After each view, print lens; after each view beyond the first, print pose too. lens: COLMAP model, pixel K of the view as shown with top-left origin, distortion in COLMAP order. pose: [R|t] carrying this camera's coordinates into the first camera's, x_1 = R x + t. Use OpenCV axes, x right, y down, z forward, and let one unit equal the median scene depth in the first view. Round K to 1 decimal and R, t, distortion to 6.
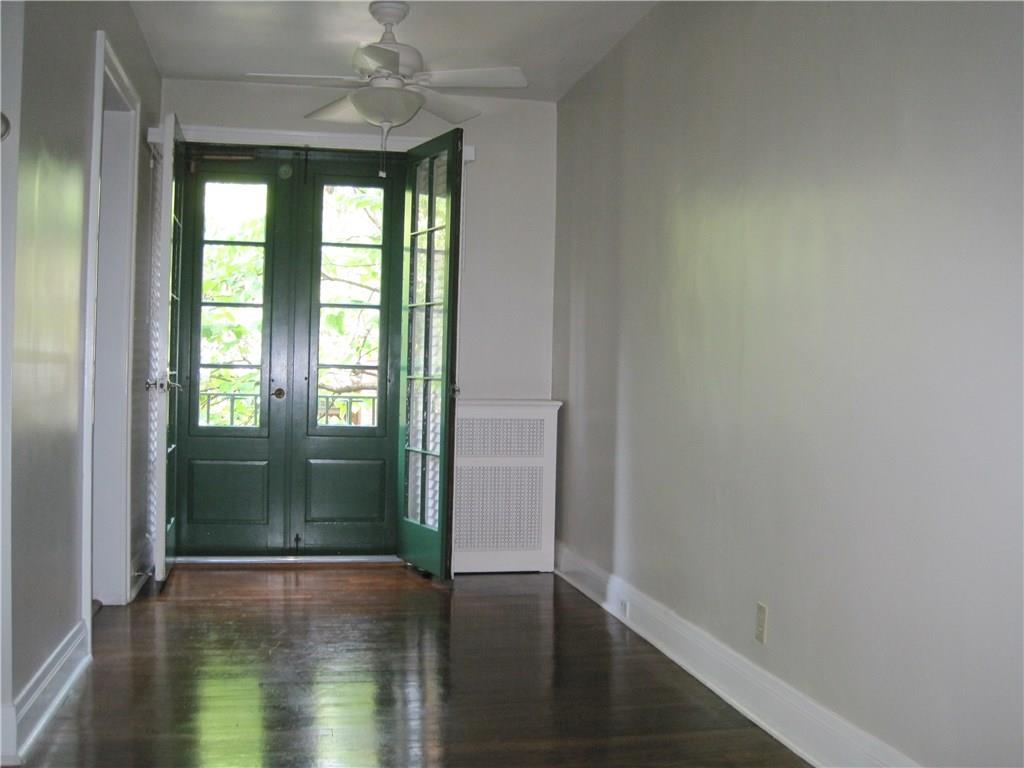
lens RADIAL K [[1057.8, 0, 514.6], [0, 1057.8, 401.7], [0, 0, 1]] dist [-0.180380, 0.156601]
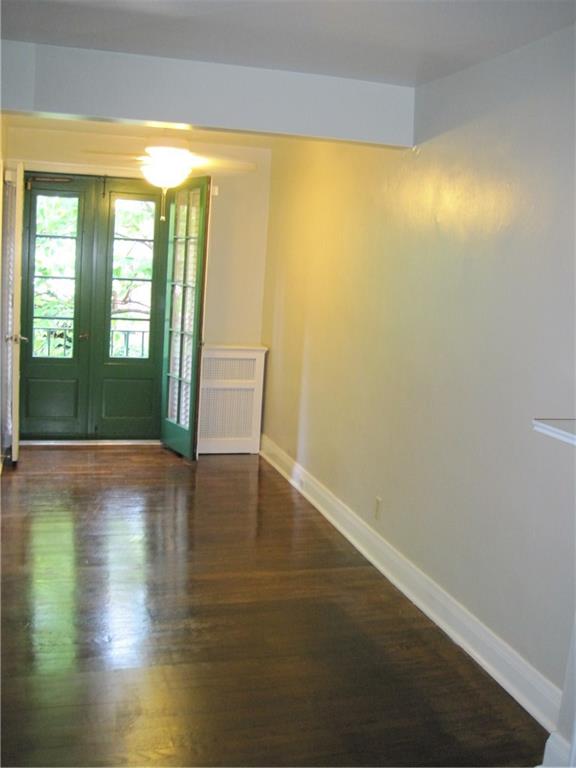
lens RADIAL K [[795.2, 0, 284.8], [0, 795.2, 390.5], [0, 0, 1]] dist [-0.169471, 0.139925]
pose [[0.996598, 0.026838, 0.077924, -0.021208], [-0.037477, 0.989660, 0.138454, -0.105561], [-0.073403, -0.140903, 0.987299, -0.187318]]
